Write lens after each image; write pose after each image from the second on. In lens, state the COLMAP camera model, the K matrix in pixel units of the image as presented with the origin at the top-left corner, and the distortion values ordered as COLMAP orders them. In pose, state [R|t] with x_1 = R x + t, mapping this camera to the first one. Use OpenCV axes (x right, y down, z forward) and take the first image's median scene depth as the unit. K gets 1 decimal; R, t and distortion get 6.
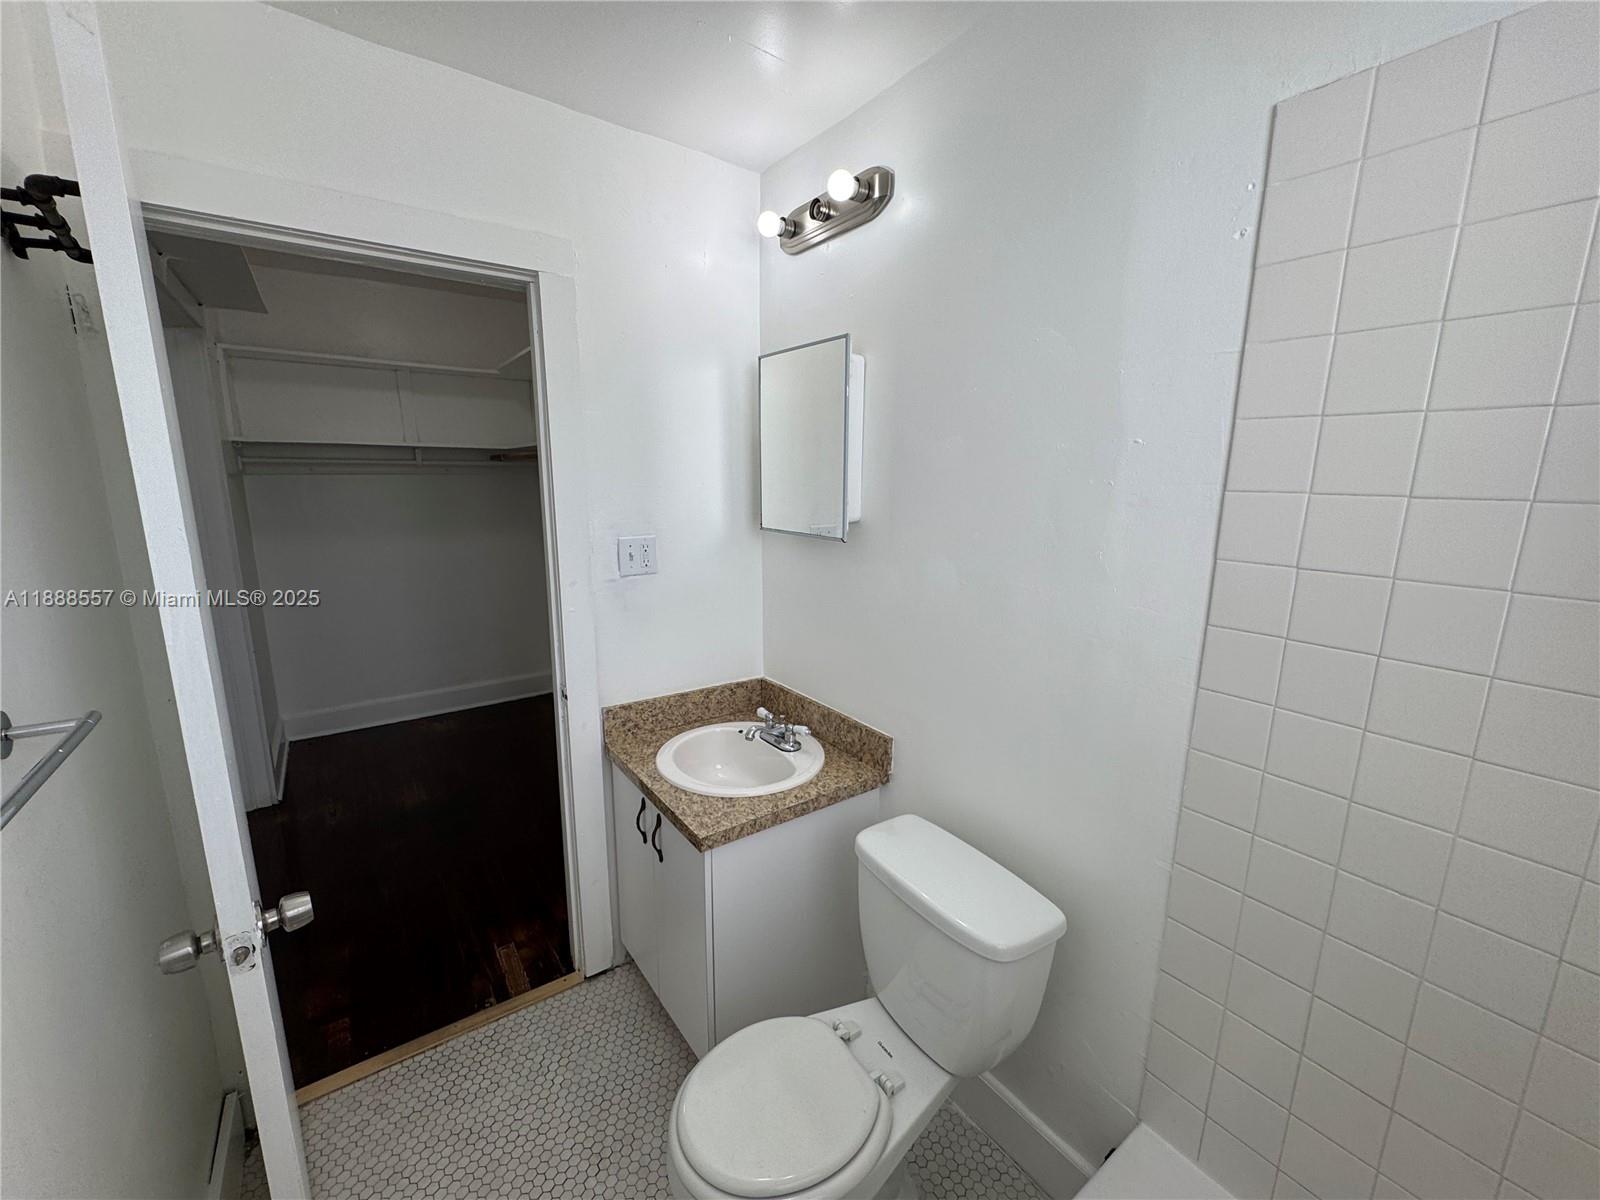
lens RADIAL K [[641.1, 0, 798.5], [0, 641.1, 602.5], [0, 0, 1]] dist [-0.001756, 0.000328]
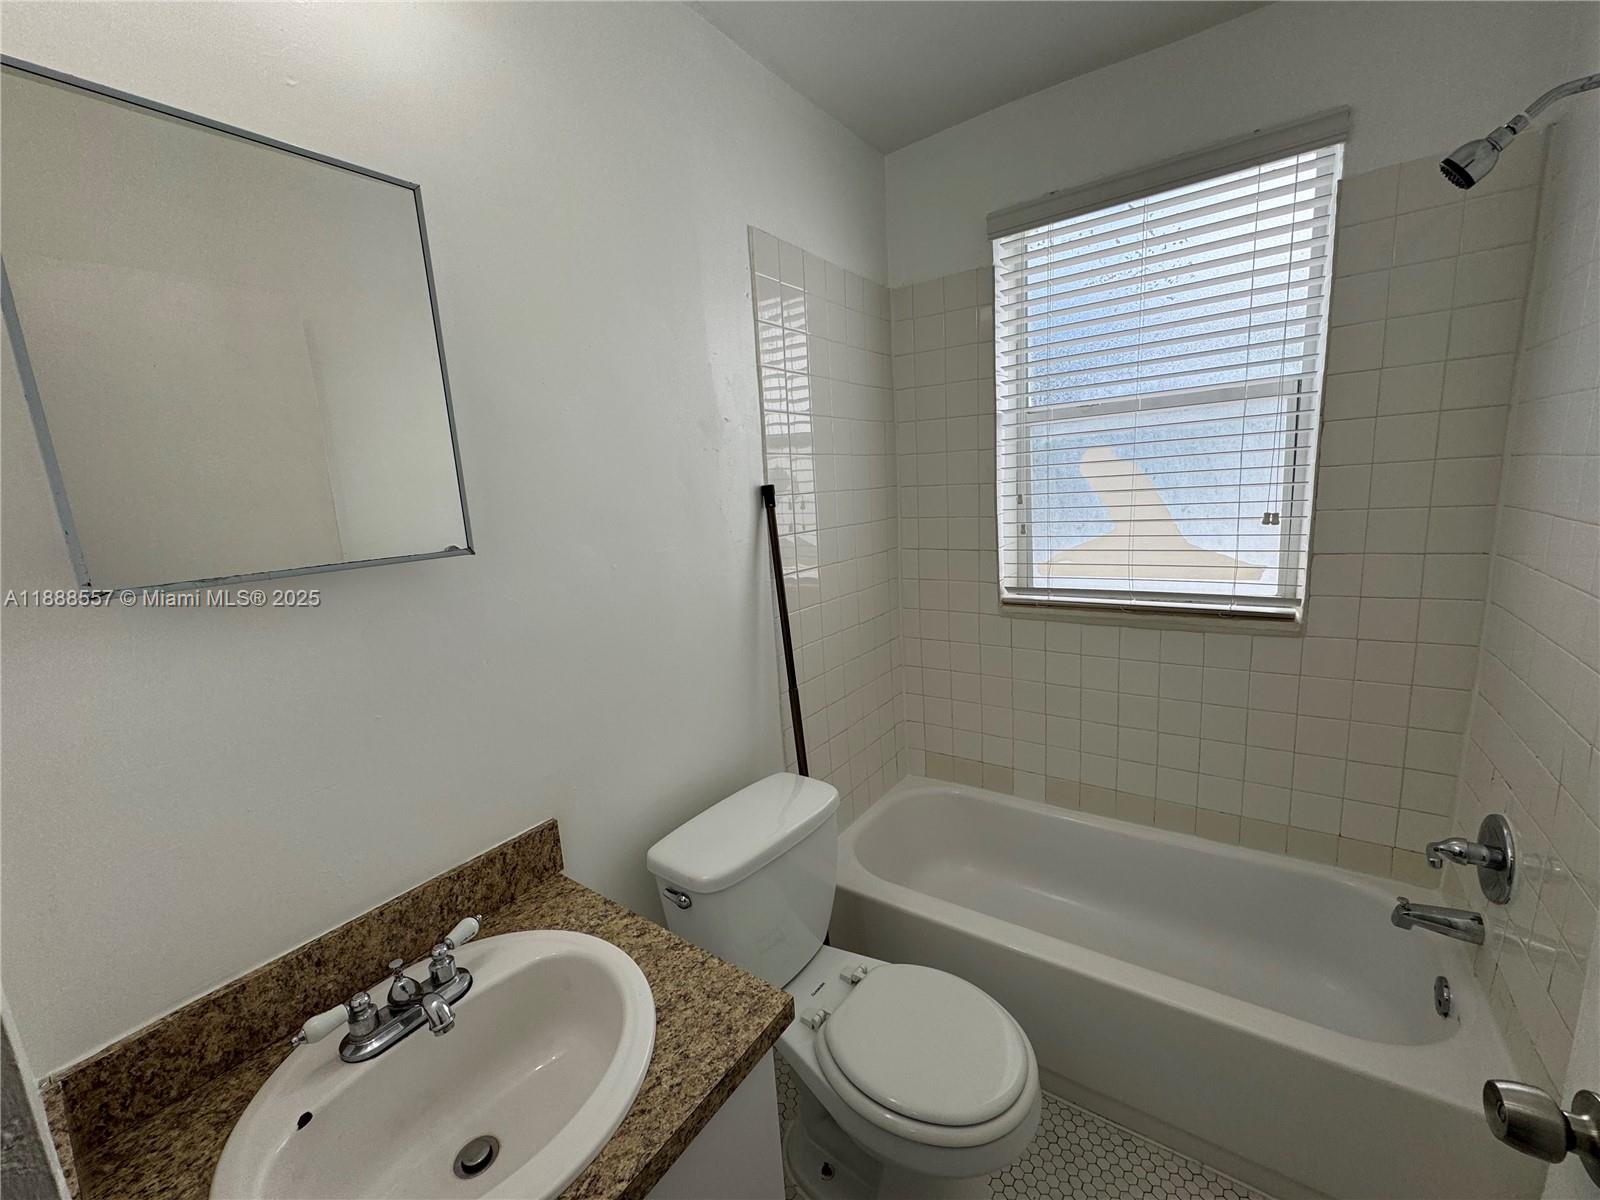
lens RADIAL K [[641.1, 0, 816.5], [0, 641.1, 604.4], [0, 0, 1]] dist [-0.001756, 0.000328]
pose [[-0.353903, -0.167082, 0.920237, -0.533816], [0.229037, 0.938473, 0.258475, -0.117532], [-0.906805, 0.302244, -0.293860, 0.827608]]
